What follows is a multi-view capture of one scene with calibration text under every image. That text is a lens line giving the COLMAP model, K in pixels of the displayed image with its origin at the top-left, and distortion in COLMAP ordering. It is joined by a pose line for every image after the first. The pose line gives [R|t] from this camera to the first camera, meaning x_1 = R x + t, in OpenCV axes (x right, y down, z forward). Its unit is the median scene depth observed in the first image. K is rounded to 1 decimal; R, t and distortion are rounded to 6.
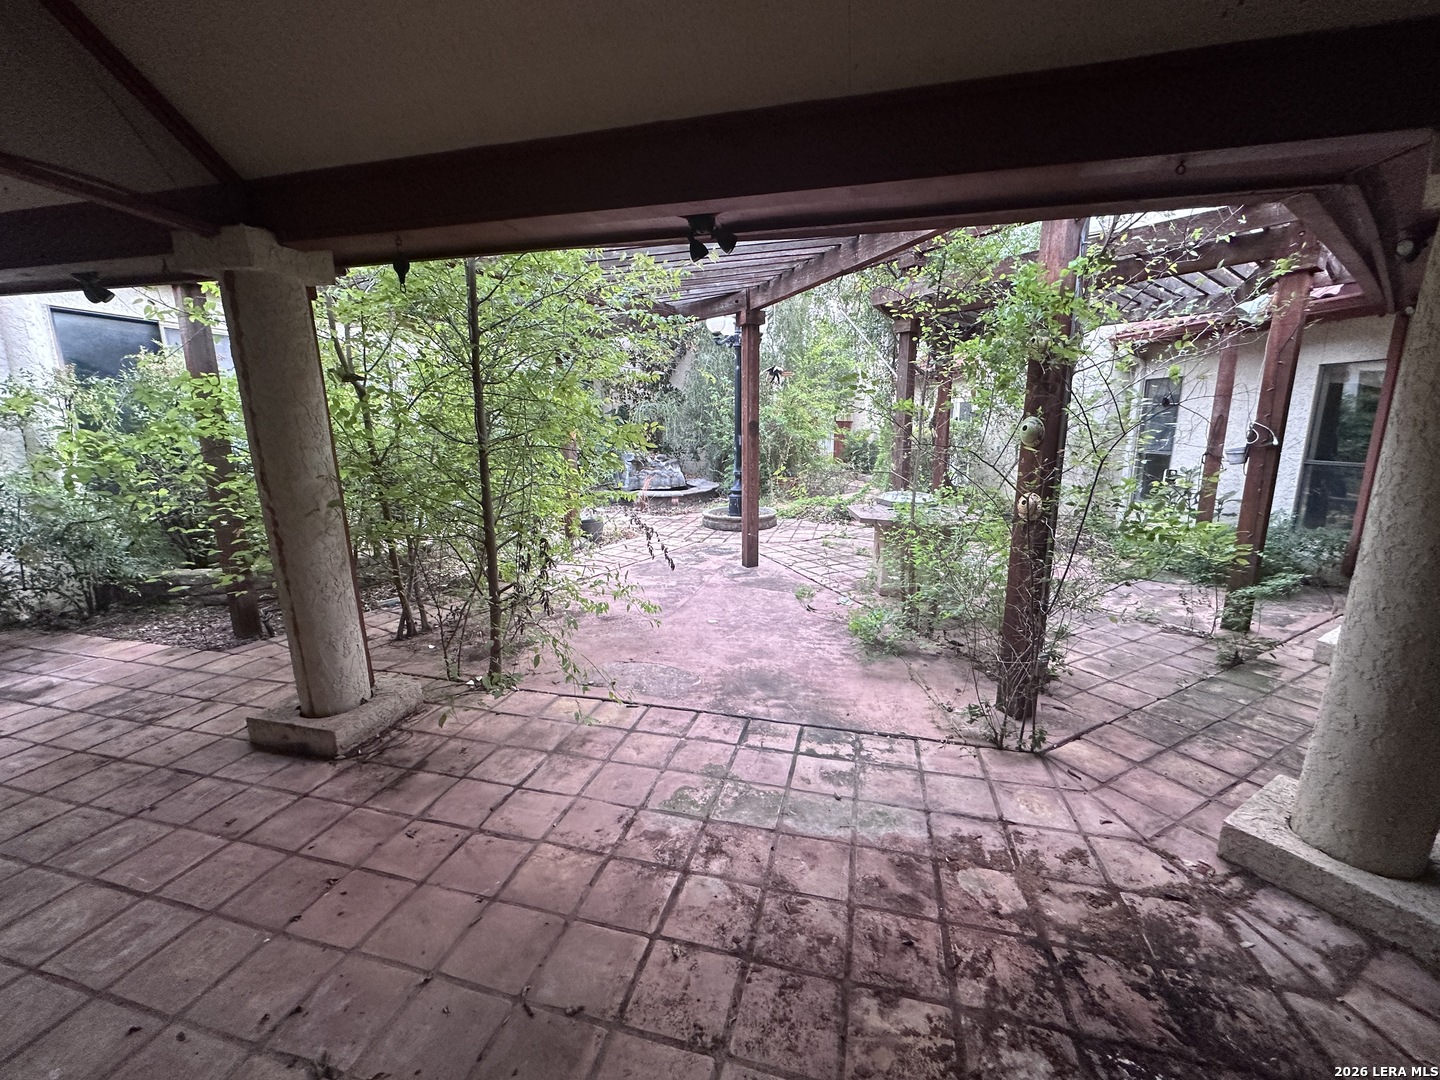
lens RADIAL K [[581.6, 0, 718.6], [0, 581.6, 545.8], [0, 0, 1]] dist [-0.001757, 0.000499]
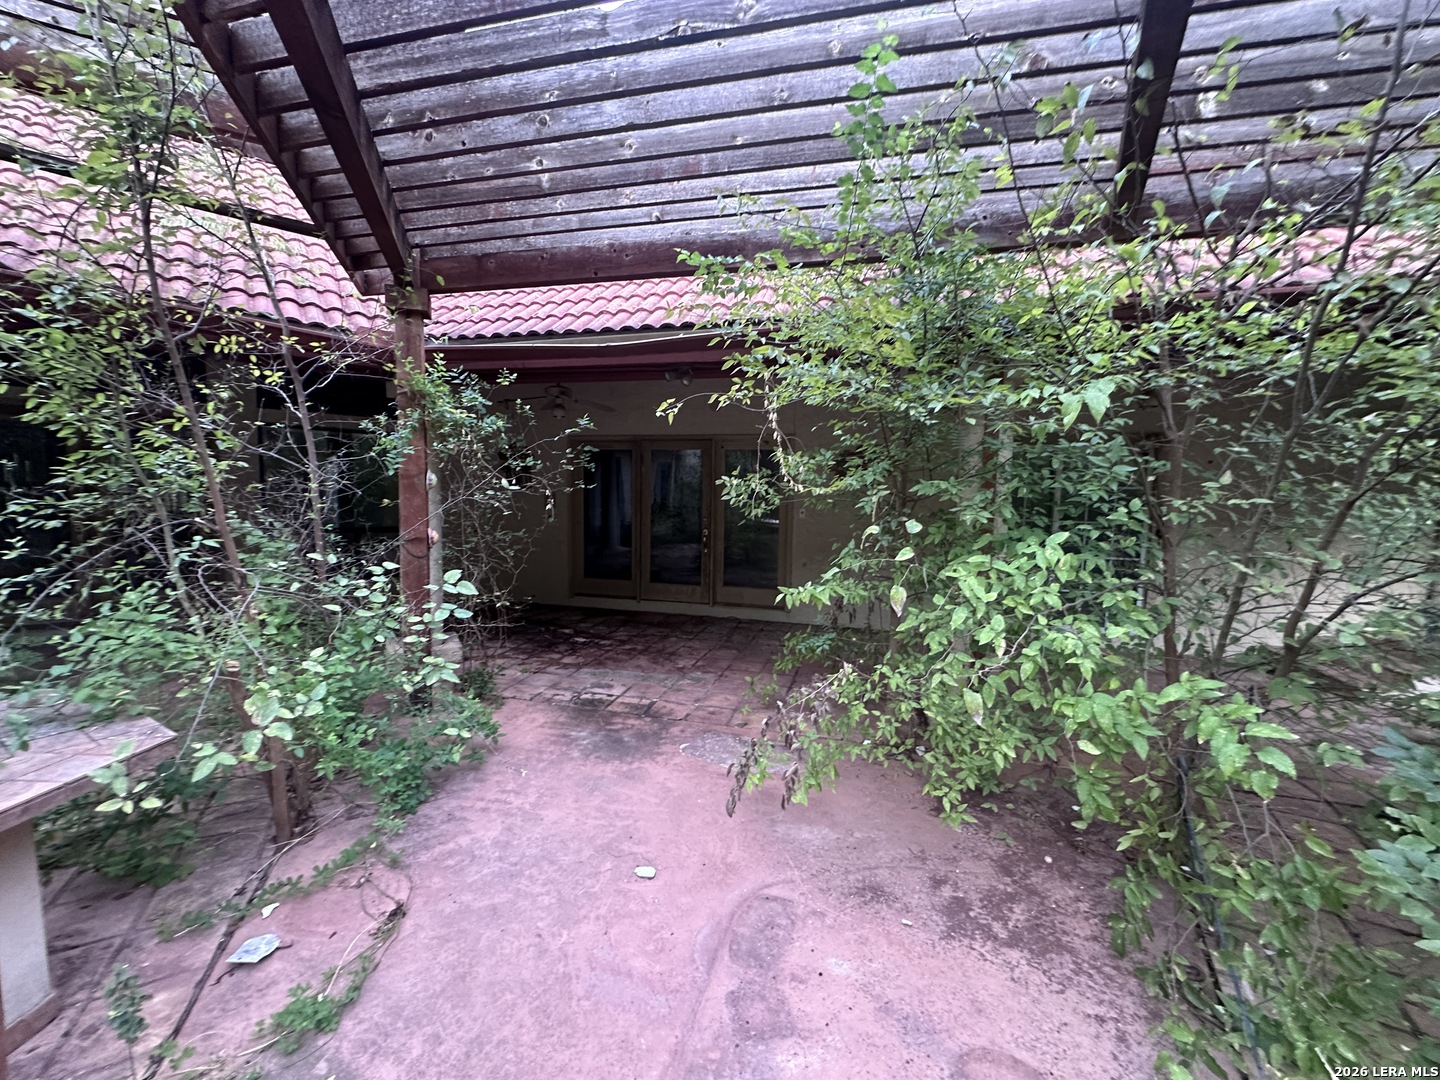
lens RADIAL K [[581.6, 0, 720.9], [0, 581.6, 542.0], [0, 0, 1]] dist [-0.001757, 0.000499]
pose [[-0.999955, -0.008696, -0.003898, -0.140292], [-0.009452, 0.957167, 0.289382, -0.554346], [0.001215, 0.289406, -0.957206, 2.824662]]
